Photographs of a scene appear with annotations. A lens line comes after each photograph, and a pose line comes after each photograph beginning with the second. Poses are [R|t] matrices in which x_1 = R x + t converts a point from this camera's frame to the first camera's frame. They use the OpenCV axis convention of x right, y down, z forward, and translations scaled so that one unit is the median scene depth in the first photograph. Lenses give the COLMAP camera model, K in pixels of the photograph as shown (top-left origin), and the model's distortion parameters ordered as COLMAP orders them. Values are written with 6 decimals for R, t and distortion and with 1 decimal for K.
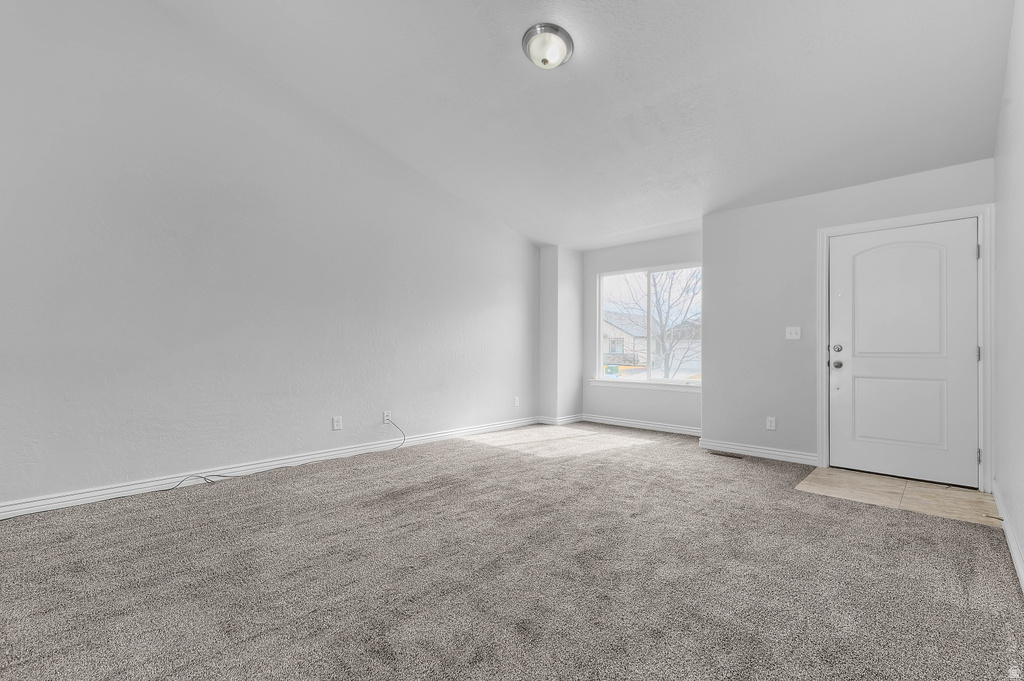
lens RADIAL K [[448.1, 0, 512.0], [0, 448.1, 340.5], [0, 0, 1]] dist [0.000052, -0.000066]
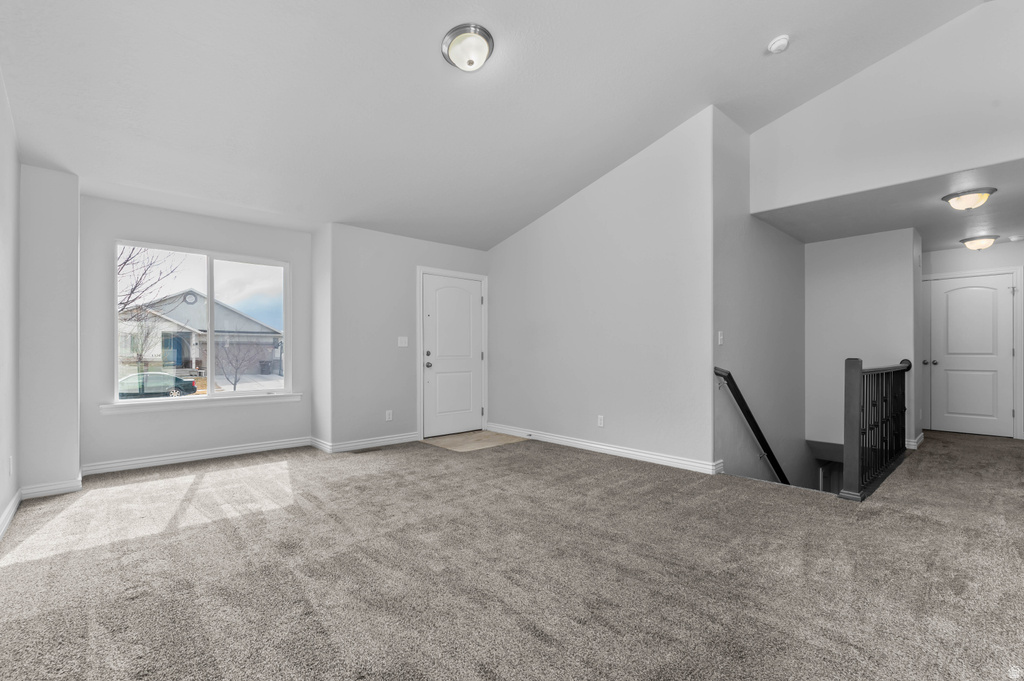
lens RADIAL K [[459.5, 0, 515.8], [0, 459.5, 347.0], [0, 0, 1]] dist [-0.000730, -0.000238]
pose [[0.060689, 0.007450, 0.998129, -0.703255], [-0.014160, 0.999878, -0.006602, 0.002828], [-0.998056, -0.013733, 0.060787, 0.635840]]
